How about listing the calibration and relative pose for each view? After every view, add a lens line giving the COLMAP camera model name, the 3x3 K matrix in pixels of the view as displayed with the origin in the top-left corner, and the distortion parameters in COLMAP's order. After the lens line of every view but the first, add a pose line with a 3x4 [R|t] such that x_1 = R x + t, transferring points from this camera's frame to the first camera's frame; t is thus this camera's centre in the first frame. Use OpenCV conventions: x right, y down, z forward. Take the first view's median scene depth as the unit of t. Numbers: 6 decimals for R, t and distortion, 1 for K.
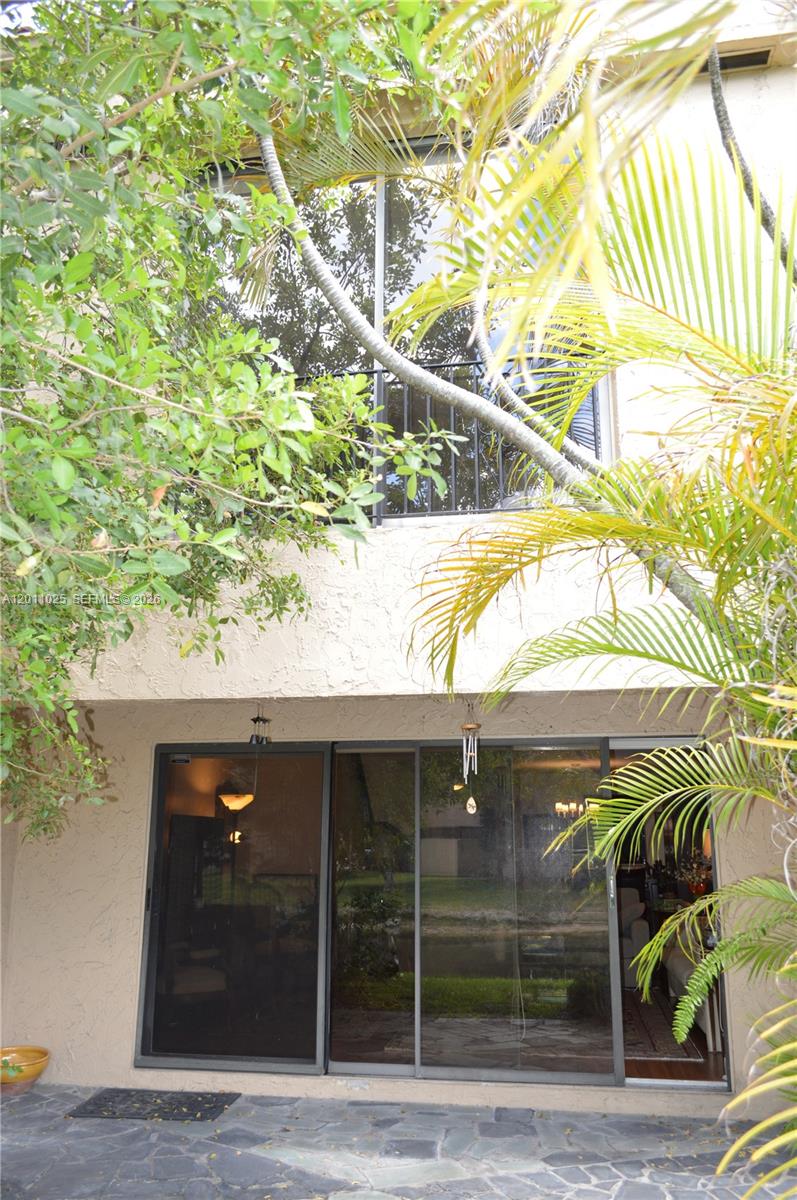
lens RADIAL K [[944.1, 0, 397.5], [0, 944.1, 603.1], [0, 0, 1]] dist [-0.012060, 0.003620]
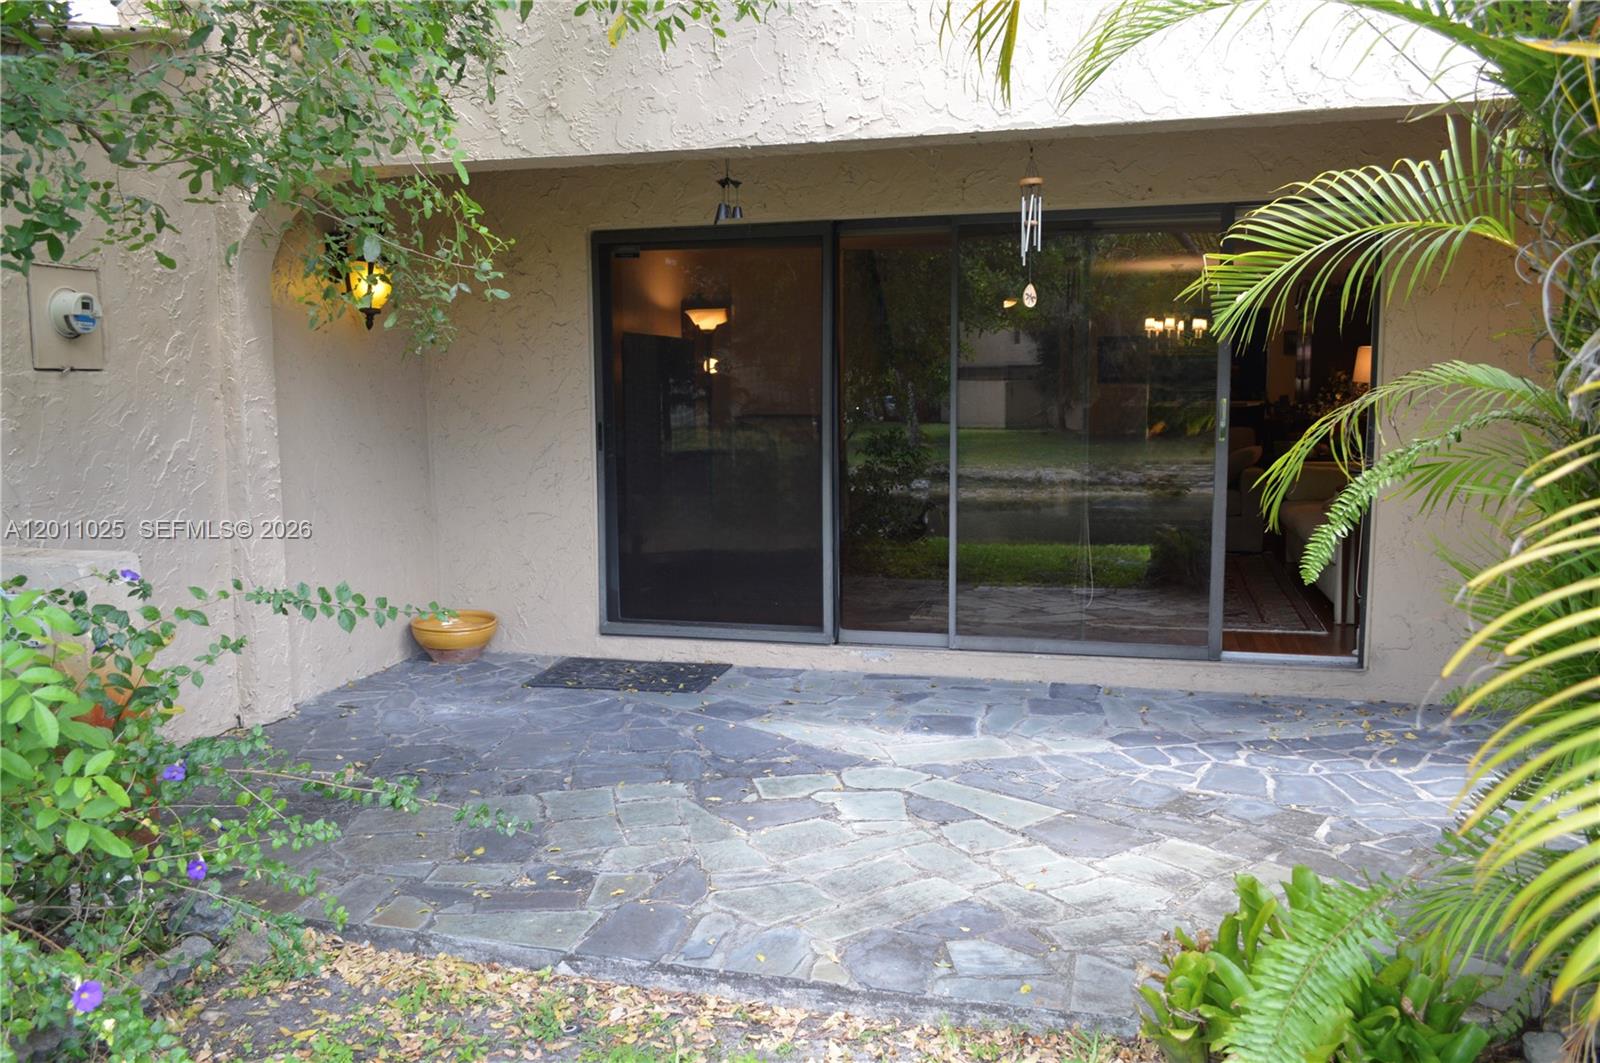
lens RADIAL K [[1265.5, 0, 796.2], [0, 1265.5, 524.2], [0, 0, 1]] dist [-0.016689, 0.005132]
pose [[0.994706, -0.000335, -0.102758, 0.000423], [0.036027, 0.937657, 0.345689, 0.036602], [0.096236, -0.347561, 0.932706, 0.034778]]
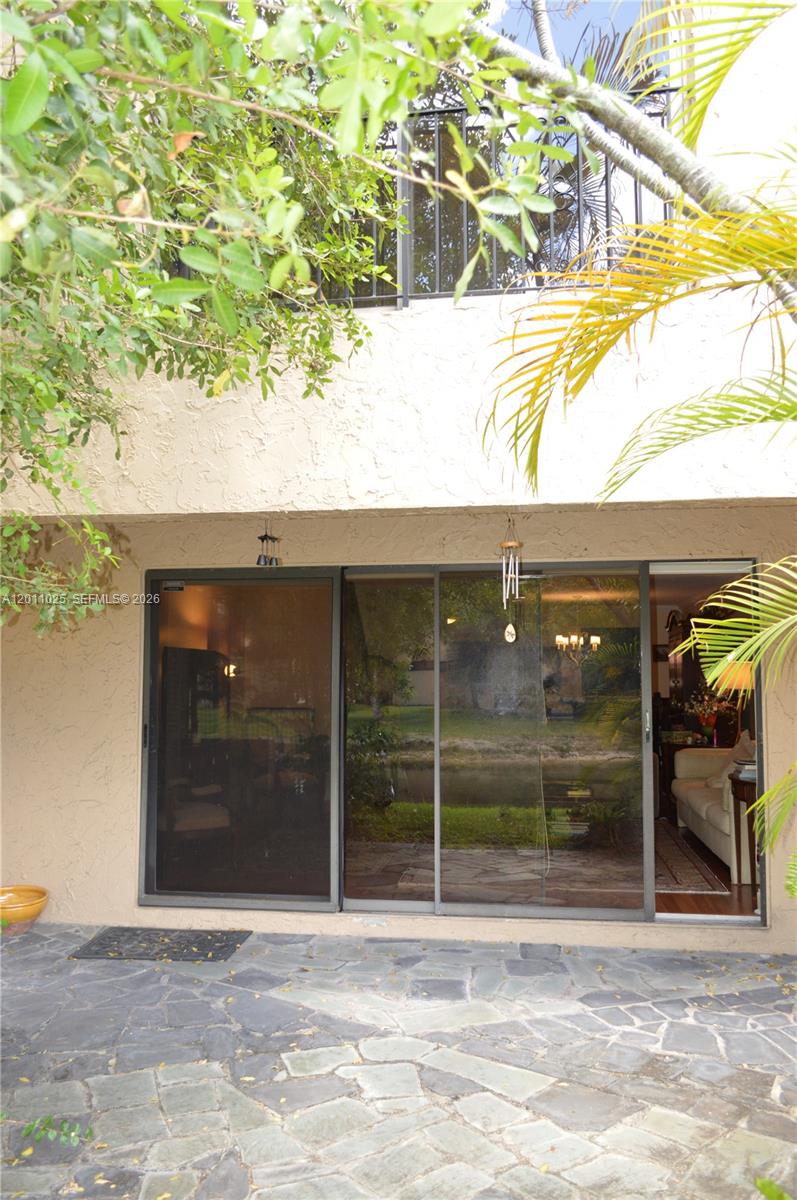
lens RADIAL K [[949.2, 0, 398.5], [0, 949.2, 600.0], [0, 0, 1]] dist [-0.016689, 0.005132]
pose [[0.999768, -0.001386, 0.021500, -0.041158], [-0.002227, 0.985937, 0.167100, 0.031211], [-0.021429, -0.167109, 0.985706, 0.114016]]
